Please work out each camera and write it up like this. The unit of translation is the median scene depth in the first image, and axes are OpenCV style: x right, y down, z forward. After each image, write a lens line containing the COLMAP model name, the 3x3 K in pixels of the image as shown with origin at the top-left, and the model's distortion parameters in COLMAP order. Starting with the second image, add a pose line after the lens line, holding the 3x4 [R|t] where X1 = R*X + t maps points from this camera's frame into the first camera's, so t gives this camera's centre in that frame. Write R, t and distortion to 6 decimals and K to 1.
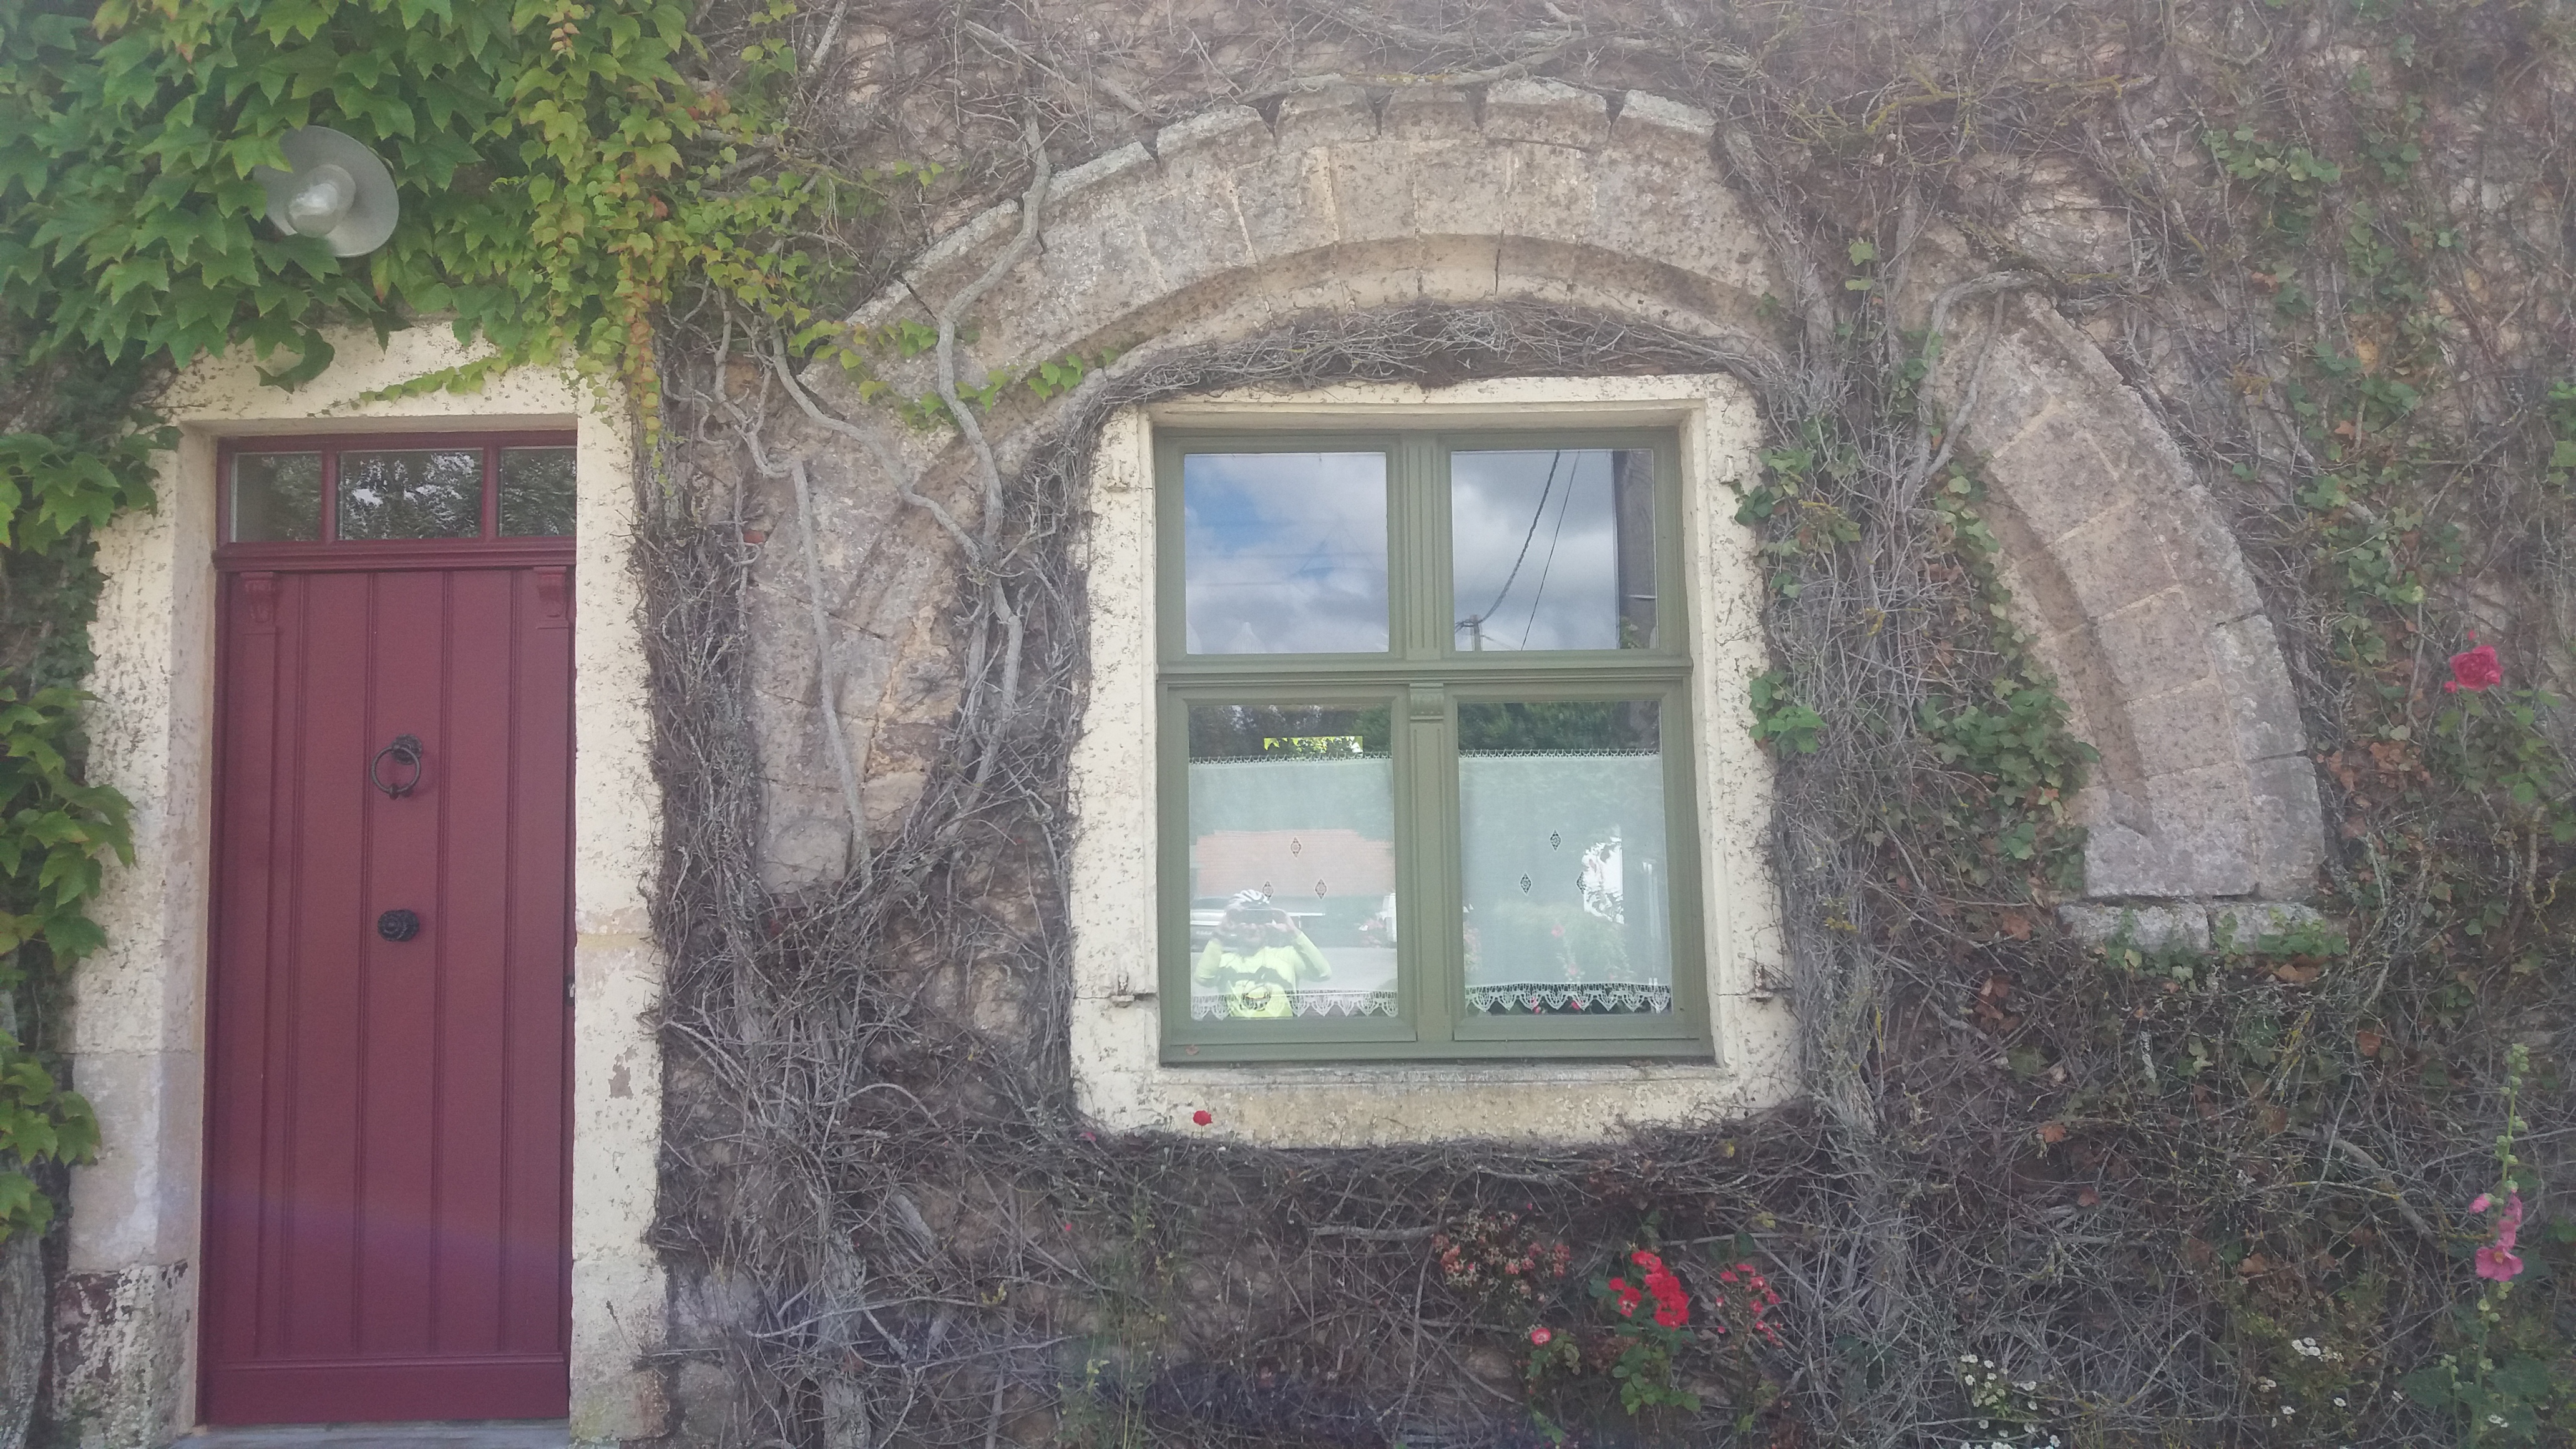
lens RADIAL K [[2093.6, 0, 1289.6], [0, 2093.6, 658.9], [0, 0, 1]] dist [0.148922, -0.318730]
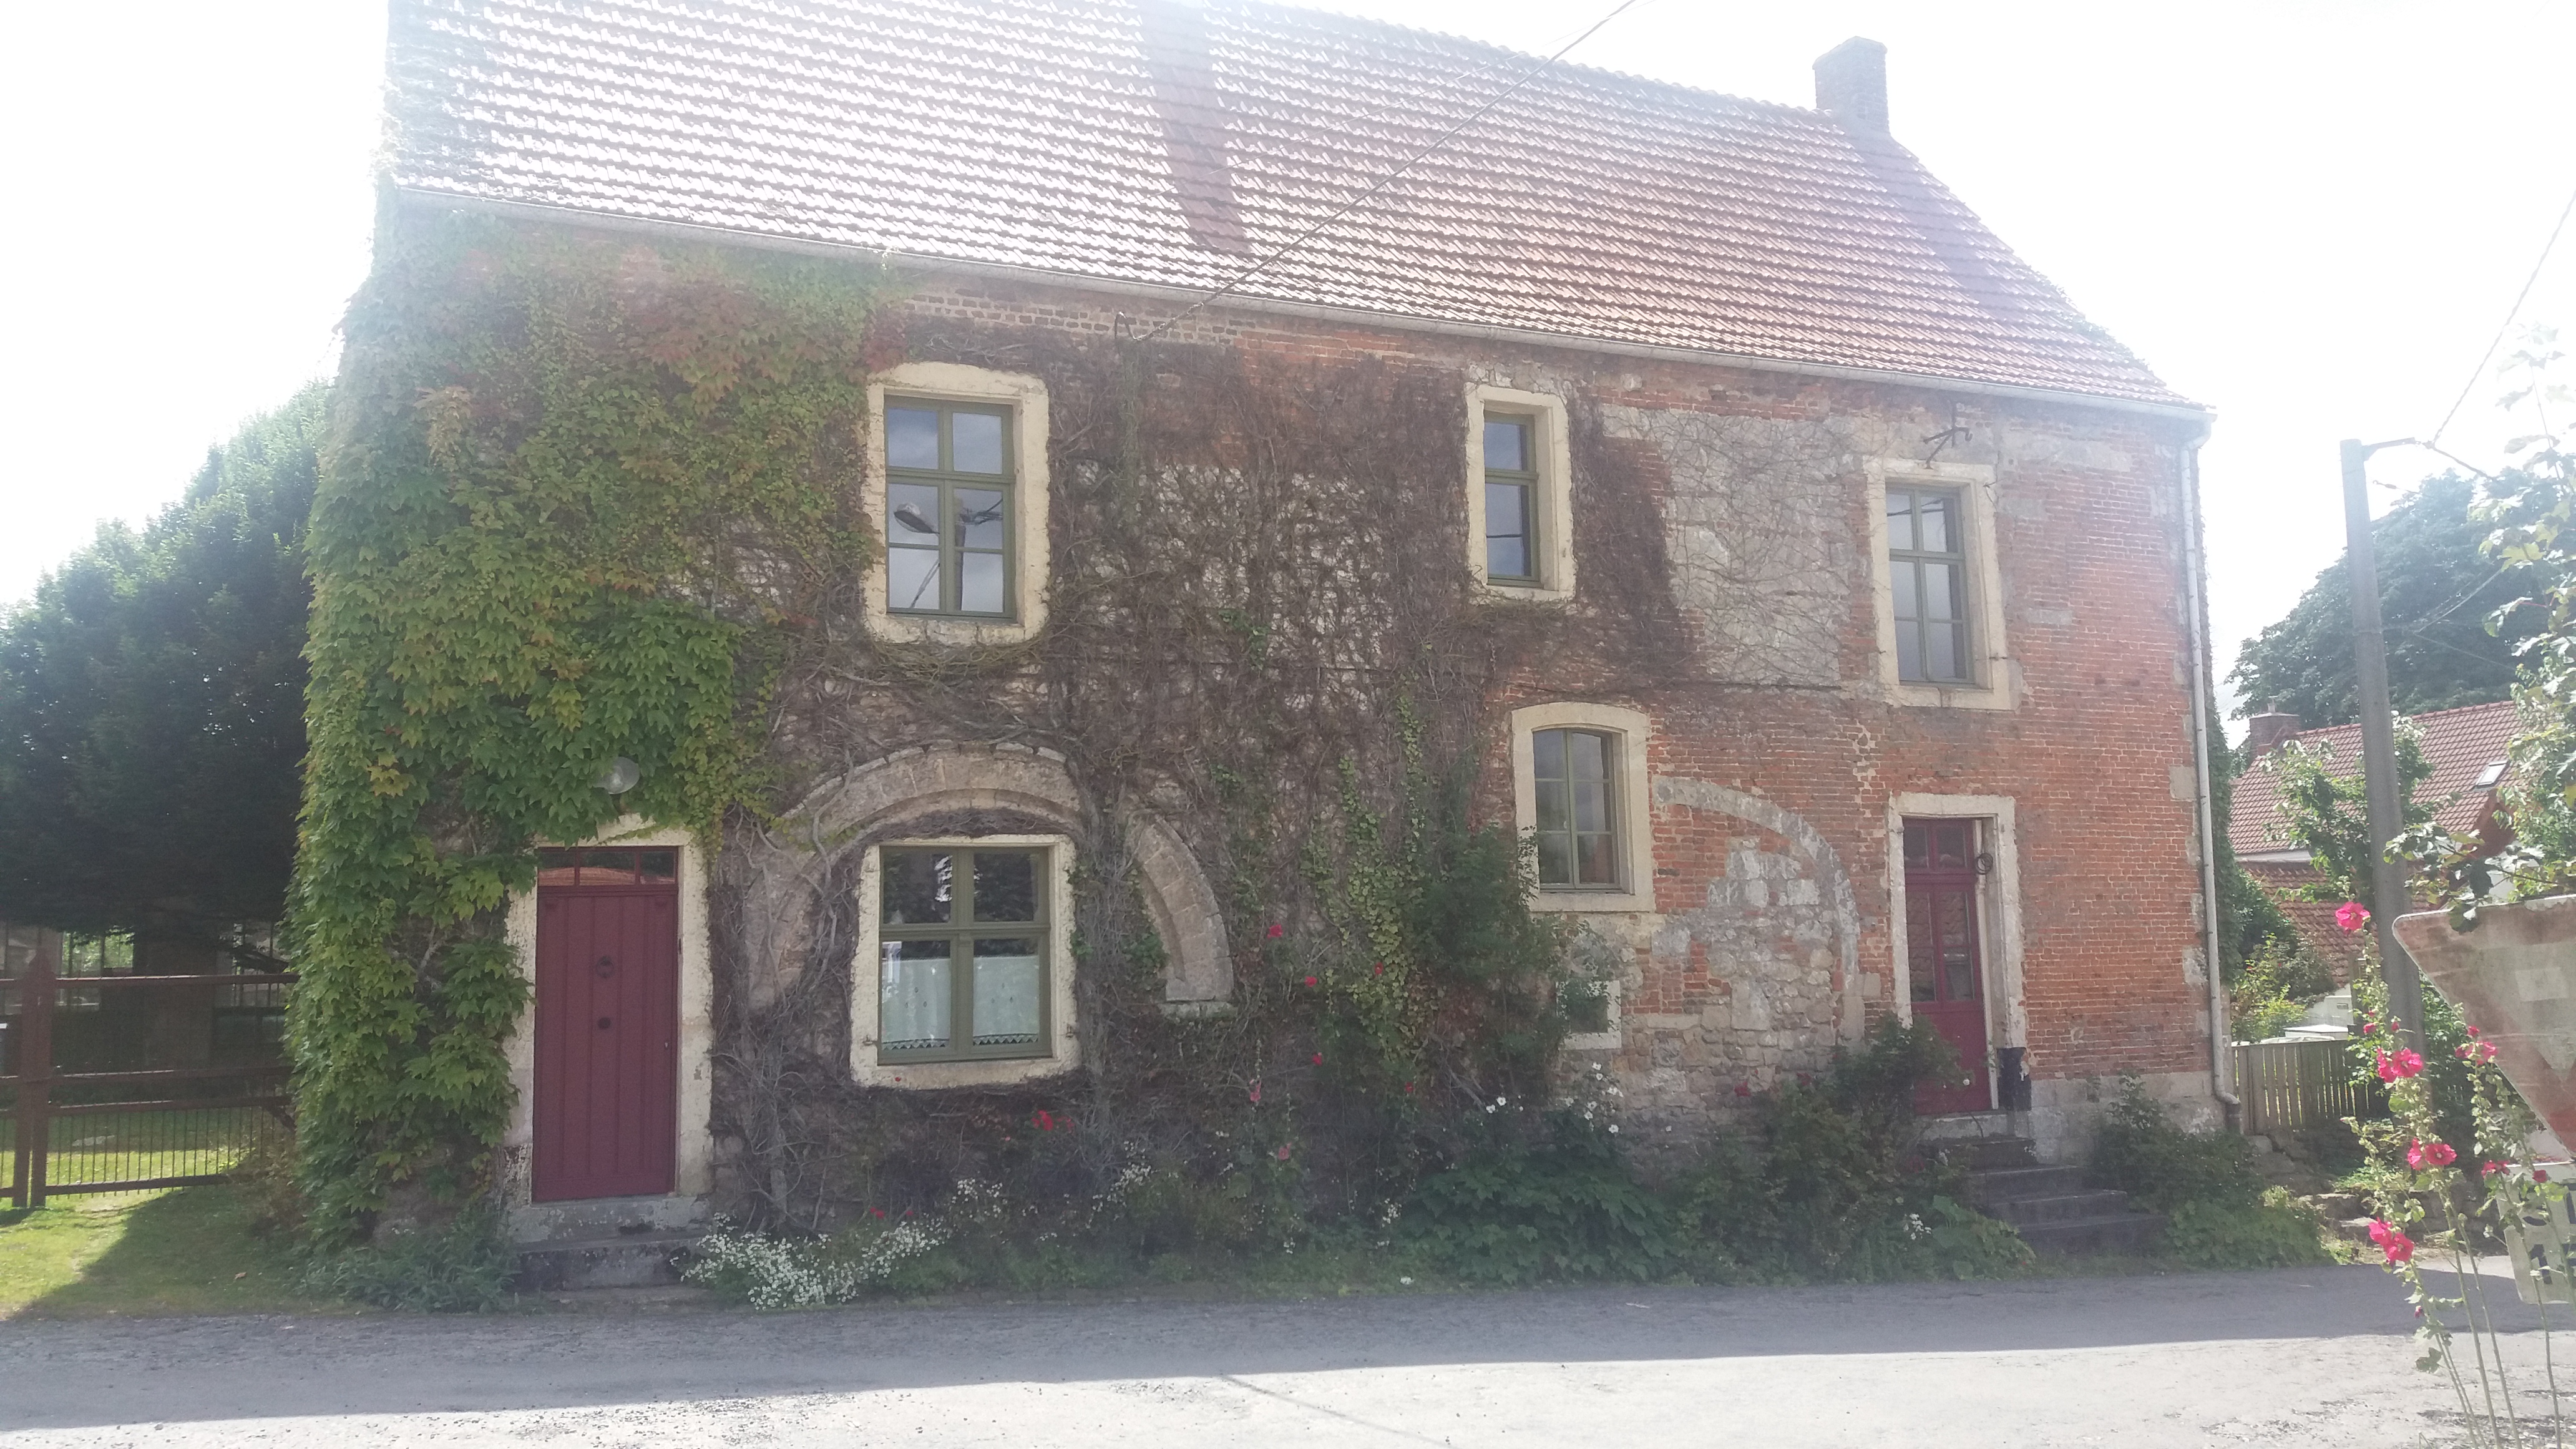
lens RADIAL K [[2093.6, 0, 1289.6], [0, 2093.6, 658.9], [0, 0, 1]] dist [0.148922, -0.318730]
pose [[0.920266, 0.047356, 0.388417, -0.719884], [-0.035190, 0.998643, -0.038381, -0.292070], [-0.389708, 0.021652, 0.920684, -2.032689]]
